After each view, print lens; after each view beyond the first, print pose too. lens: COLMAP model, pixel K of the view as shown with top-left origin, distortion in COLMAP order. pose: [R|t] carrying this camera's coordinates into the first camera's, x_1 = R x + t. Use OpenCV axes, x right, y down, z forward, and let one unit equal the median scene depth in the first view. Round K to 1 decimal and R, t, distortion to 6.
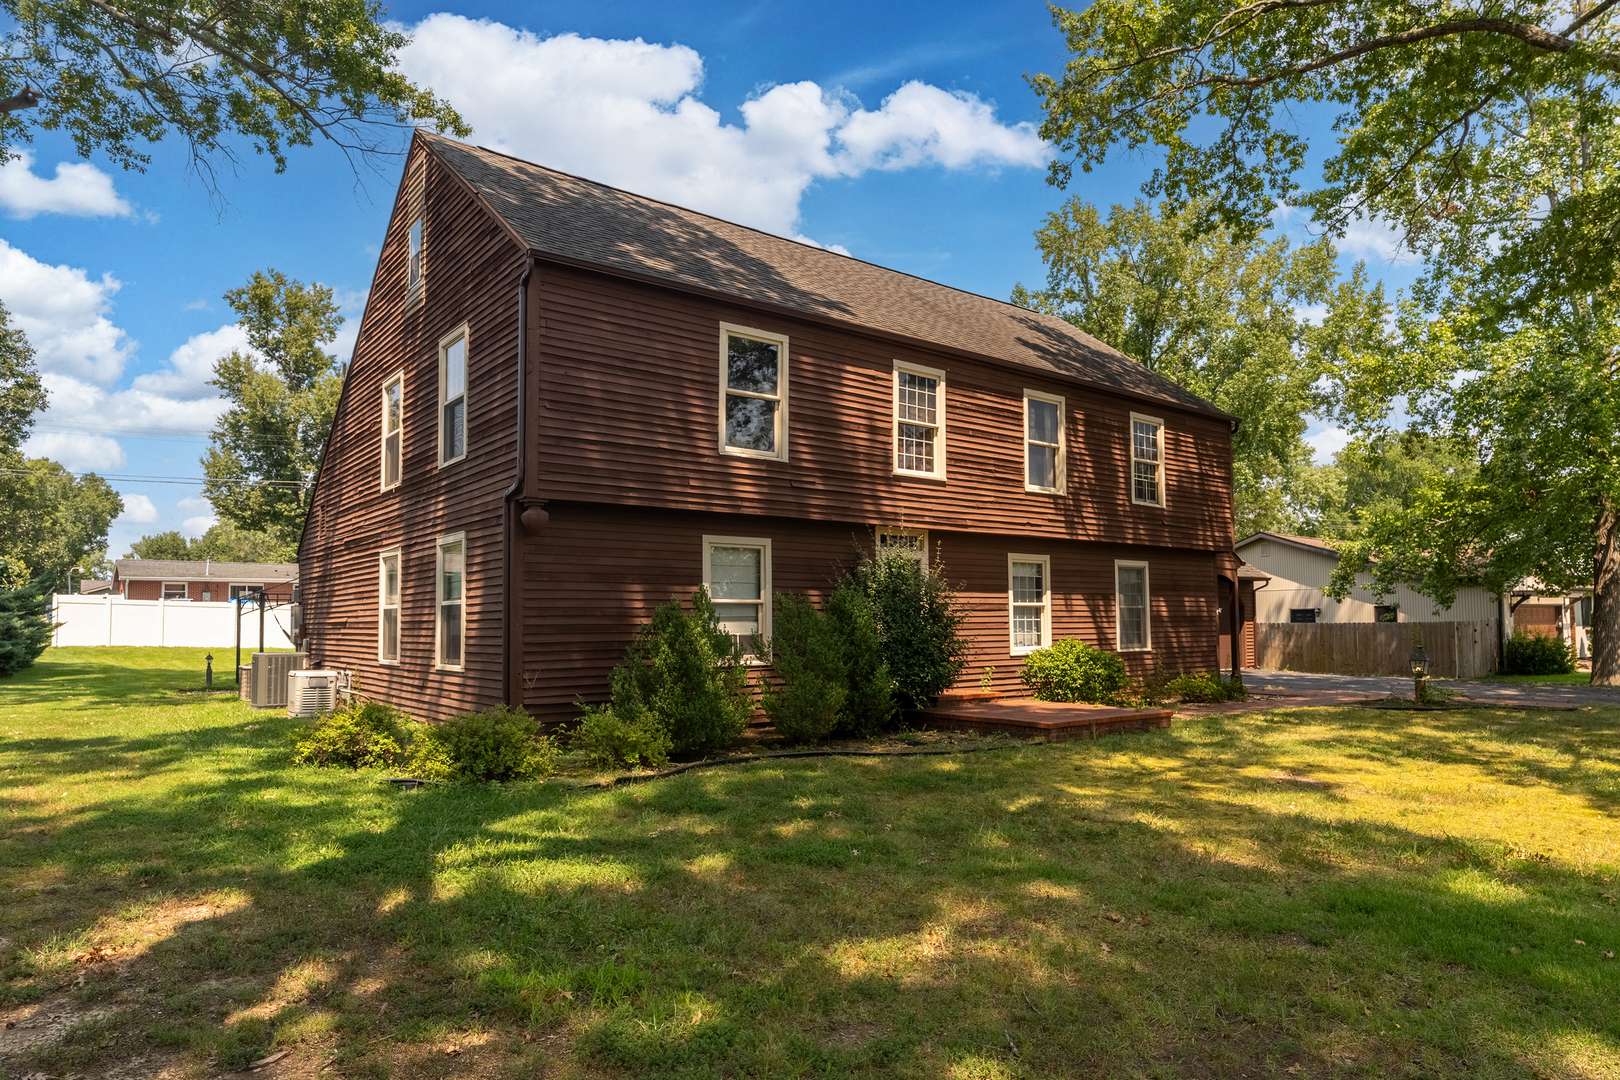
lens RADIAL K [[974.6, 0, 810.3], [0, 974.6, 572.3], [0, 0, 1]] dist [-0.001264, -0.000501]
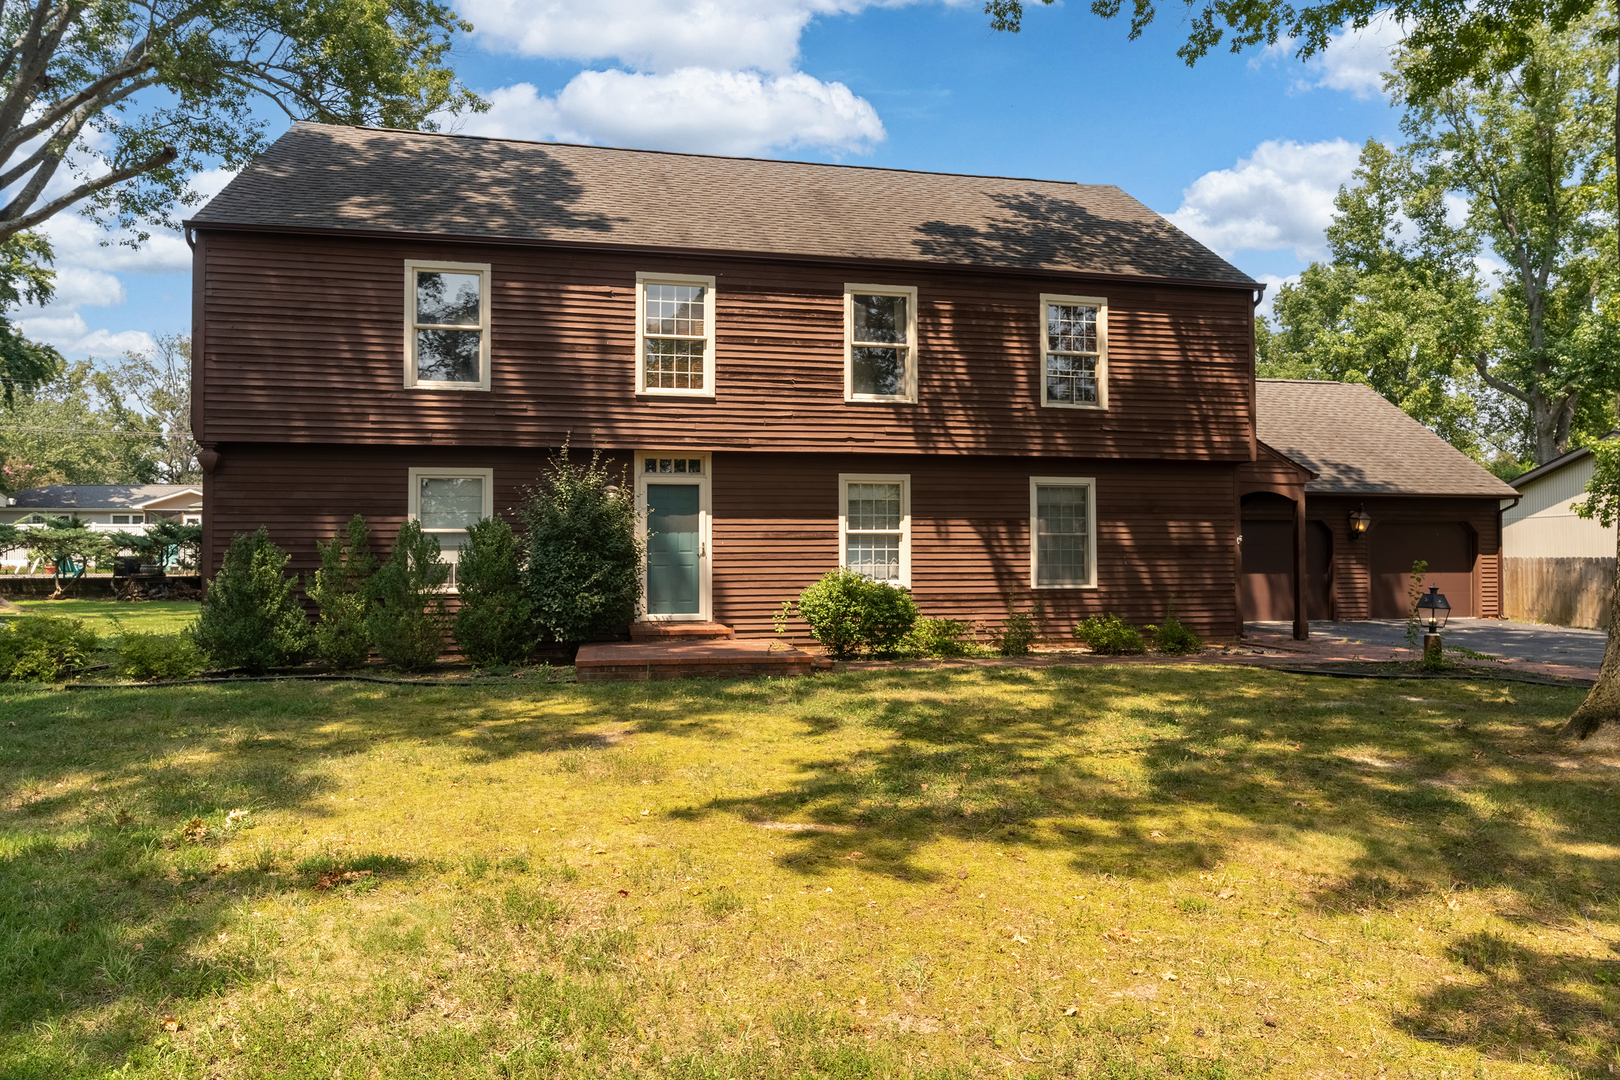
lens RADIAL K [[966.6, 0, 810.0], [0, 966.6, 540.0], [0, 0, 1]] dist [-0.004416, 0.000180]
pose [[0.892041, -0.008832, -0.451867, 0.572559], [0.022149, 0.999462, 0.024192, 0.018452], [0.451411, -0.031589, 0.891757, 0.208548]]
